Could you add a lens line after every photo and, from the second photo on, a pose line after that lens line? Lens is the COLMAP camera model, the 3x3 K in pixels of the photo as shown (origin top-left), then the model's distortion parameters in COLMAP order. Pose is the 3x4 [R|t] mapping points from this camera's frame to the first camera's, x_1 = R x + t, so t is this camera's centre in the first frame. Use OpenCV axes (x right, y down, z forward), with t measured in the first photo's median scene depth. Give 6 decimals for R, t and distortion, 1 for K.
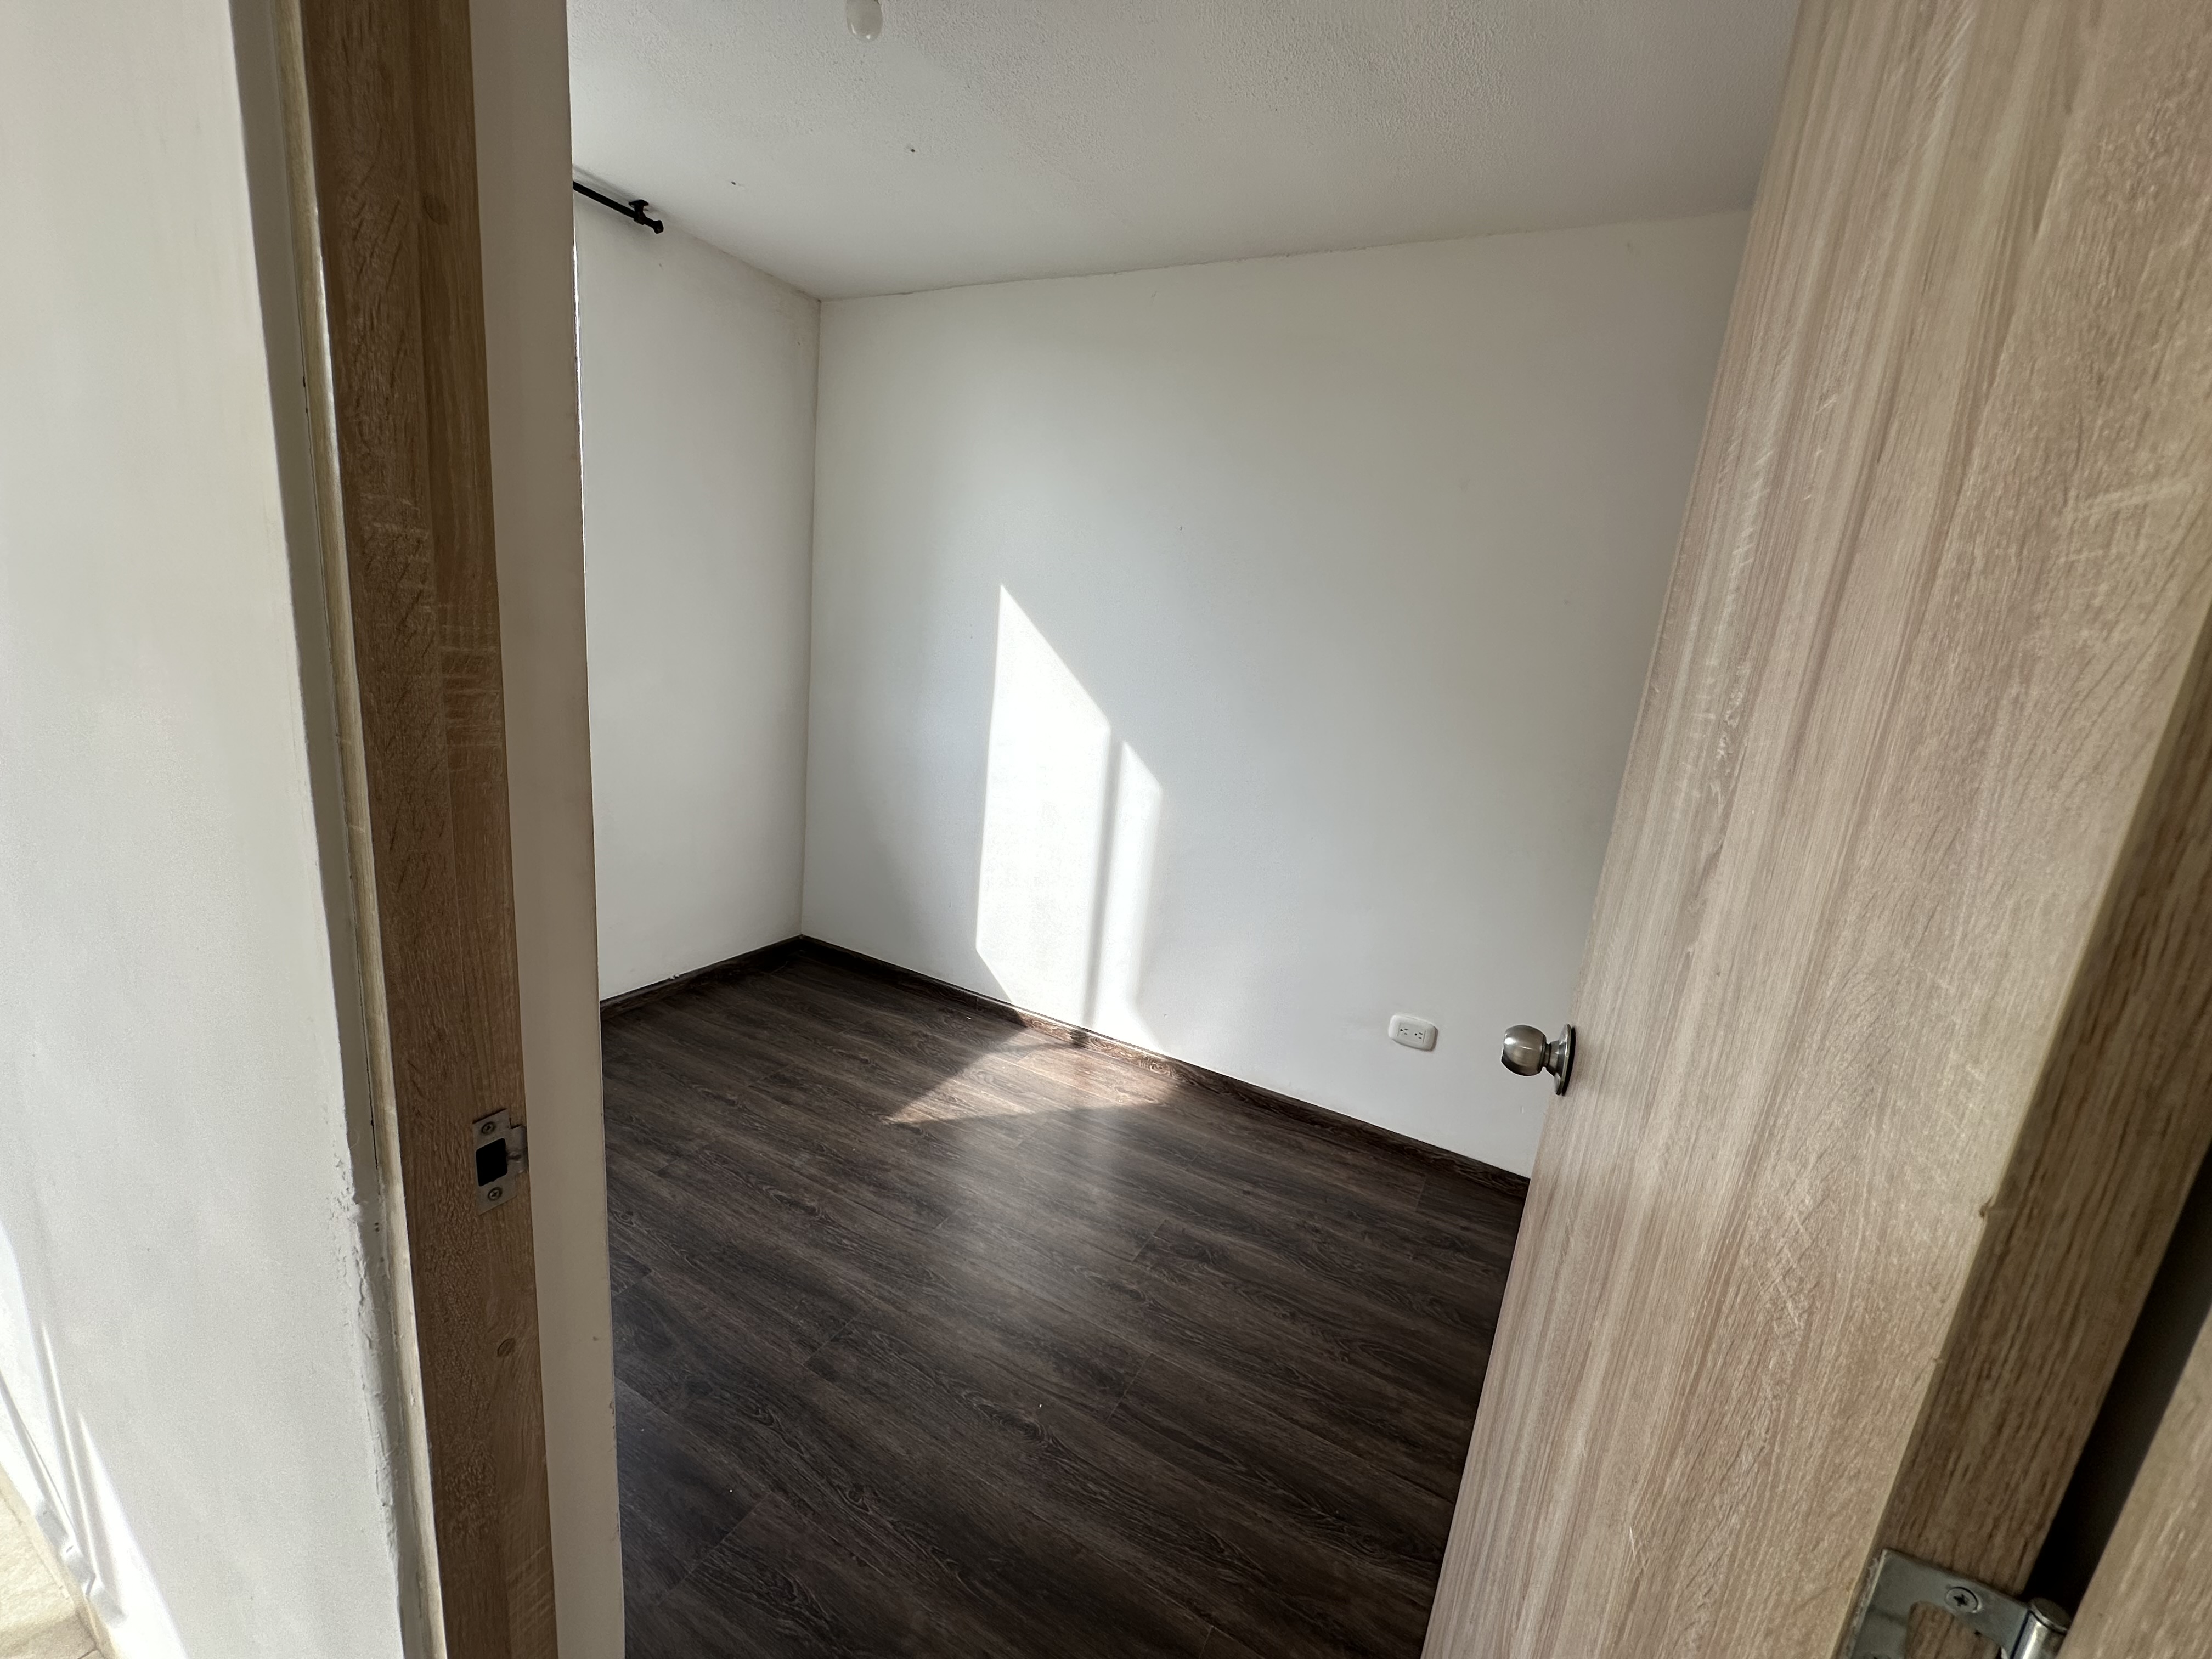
lens RADIAL K [[881.1, 0, 1107.5], [0, 881.1, 826.7], [0, 0, 1]] dist [-0.003388, 0.000463]
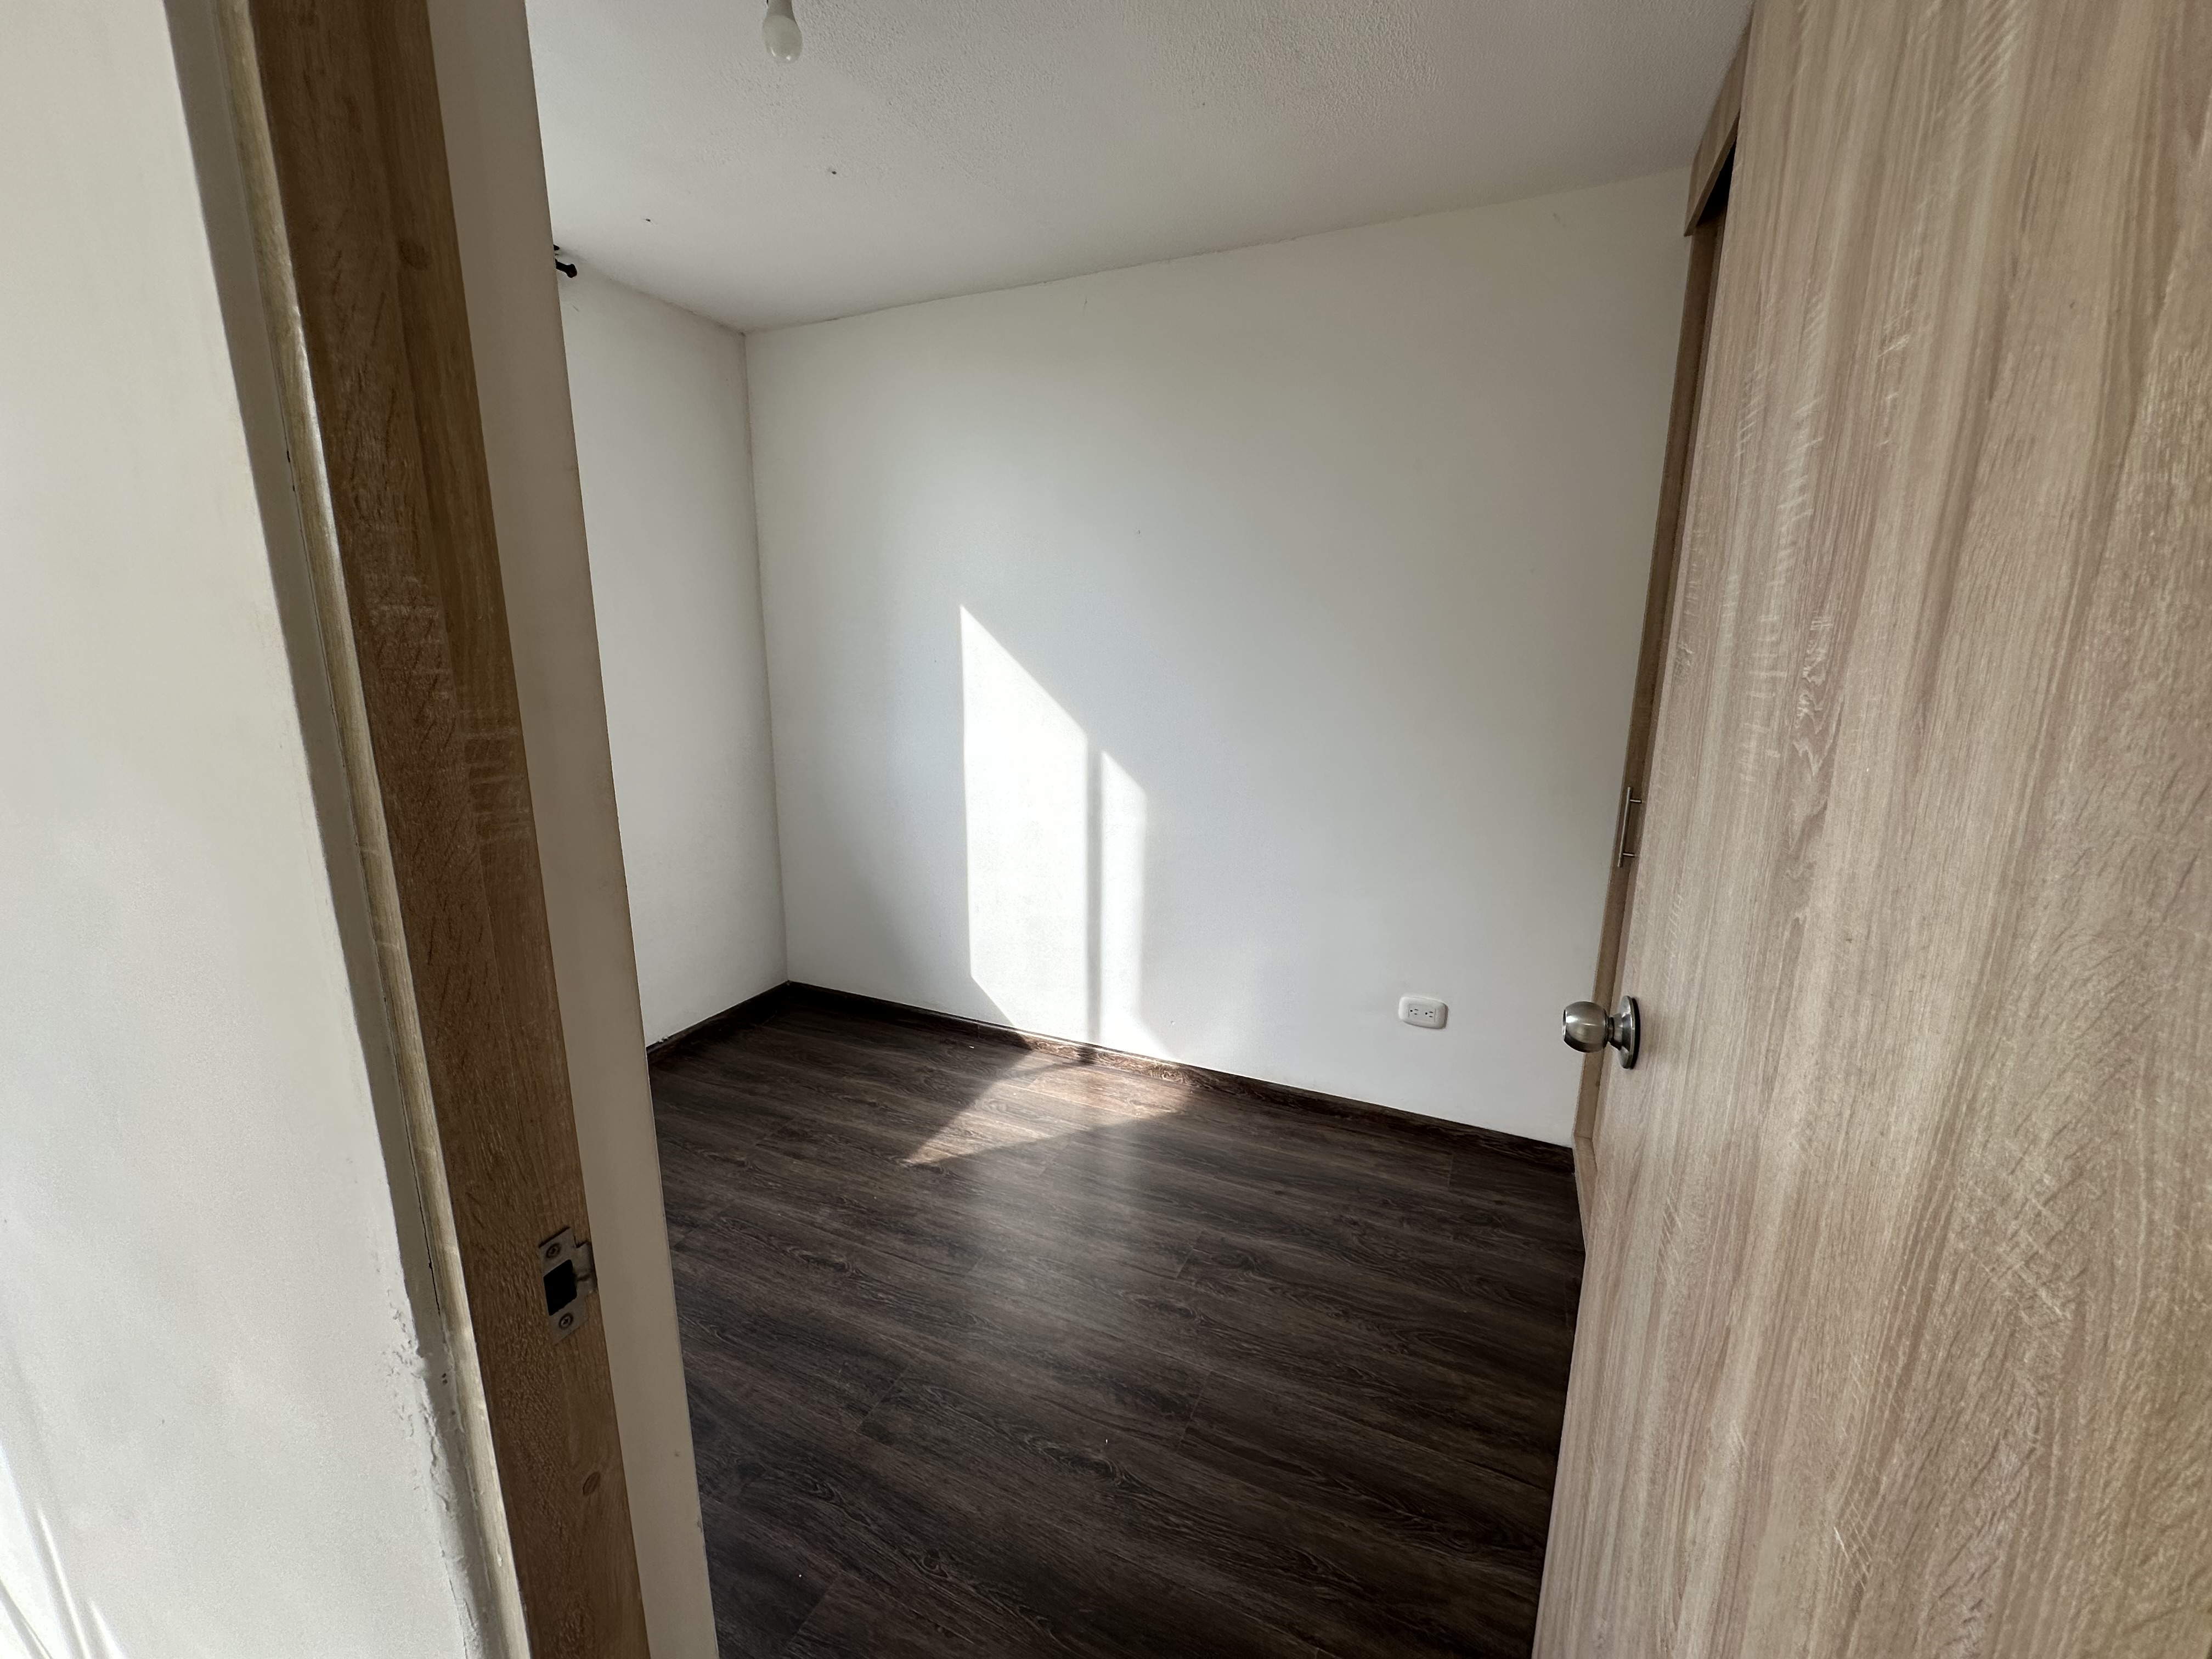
lens RADIAL K [[881.1, 0, 1107.5], [0, 881.1, 826.7], [0, 0, 1]] dist [-0.003388, 0.000463]
pose [[0.993723, -0.103357, 0.042802, -0.053808], [0.103681, 0.994596, -0.005429, -0.013456], [-0.042010, 0.009833, 0.999069, 0.025137]]
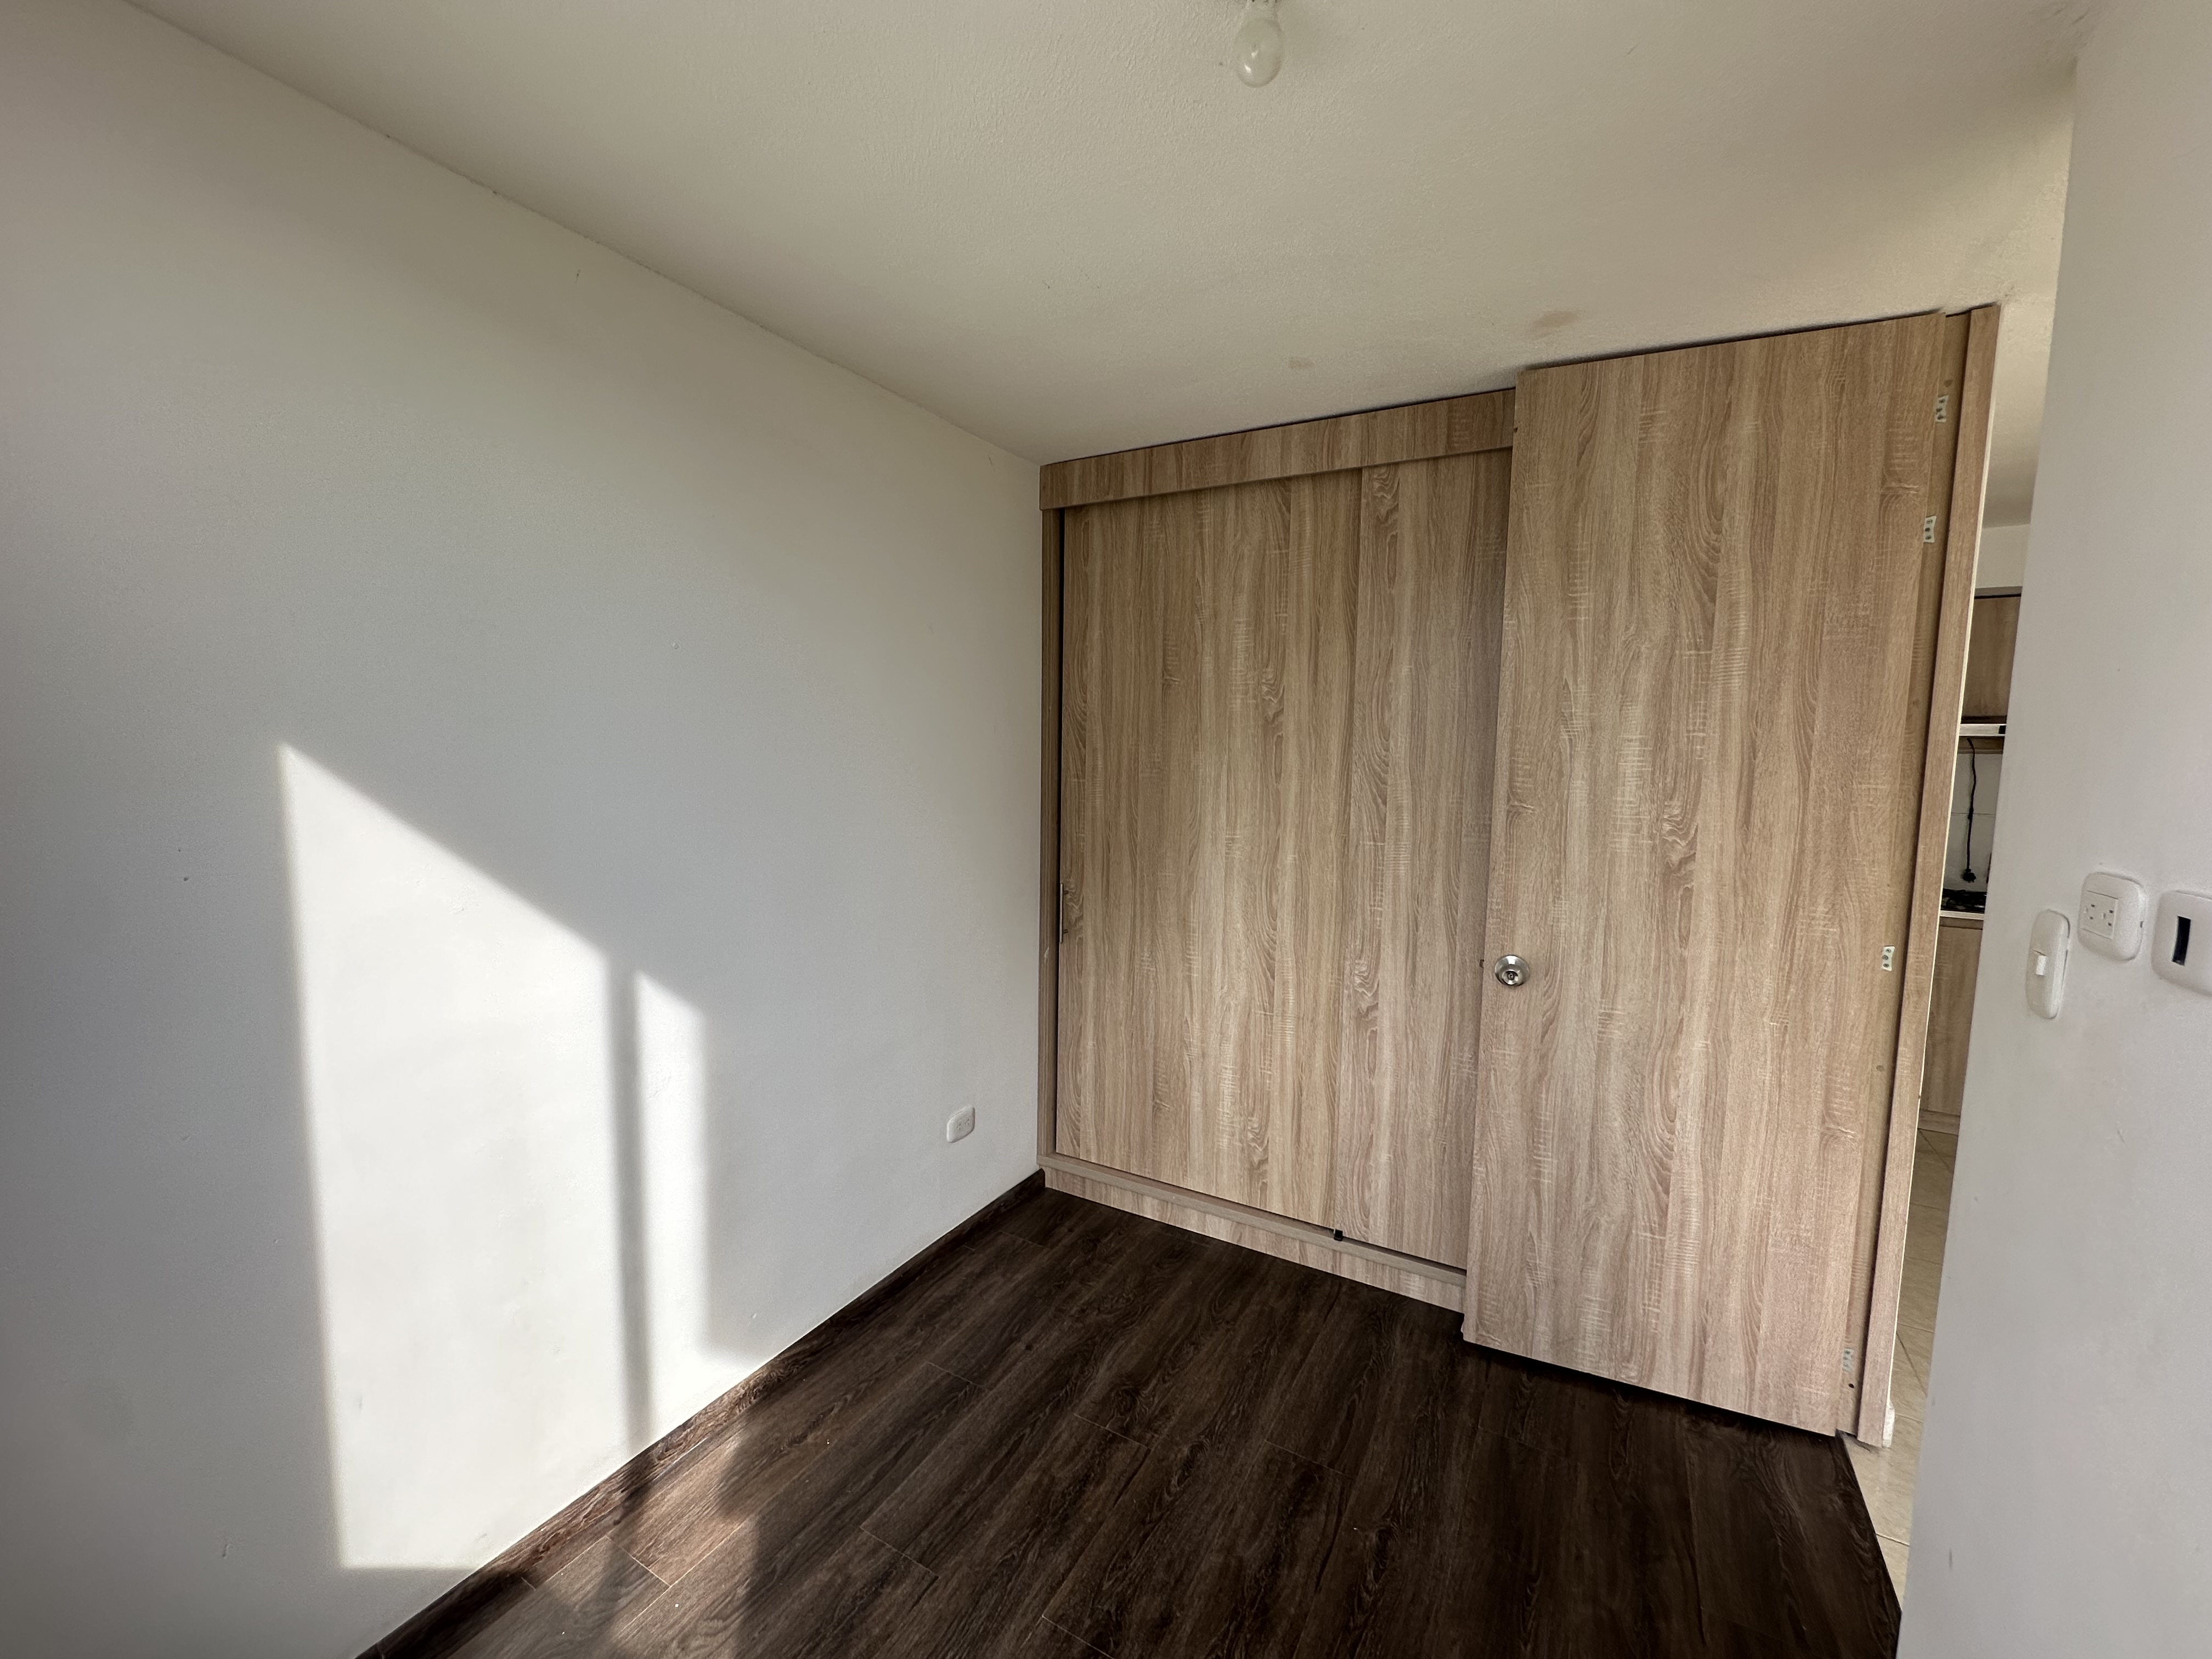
lens RADIAL K [[881.1, 0, 1107.5], [0, 881.1, 826.7], [0, 0, 1]] dist [-0.003388, 0.000463]
pose [[0.032771, -0.189654, 0.981304, -1.120990], [0.207315, 0.961767, 0.178955, -0.478820], [-0.977725, 0.197574, 0.070836, 1.211265]]
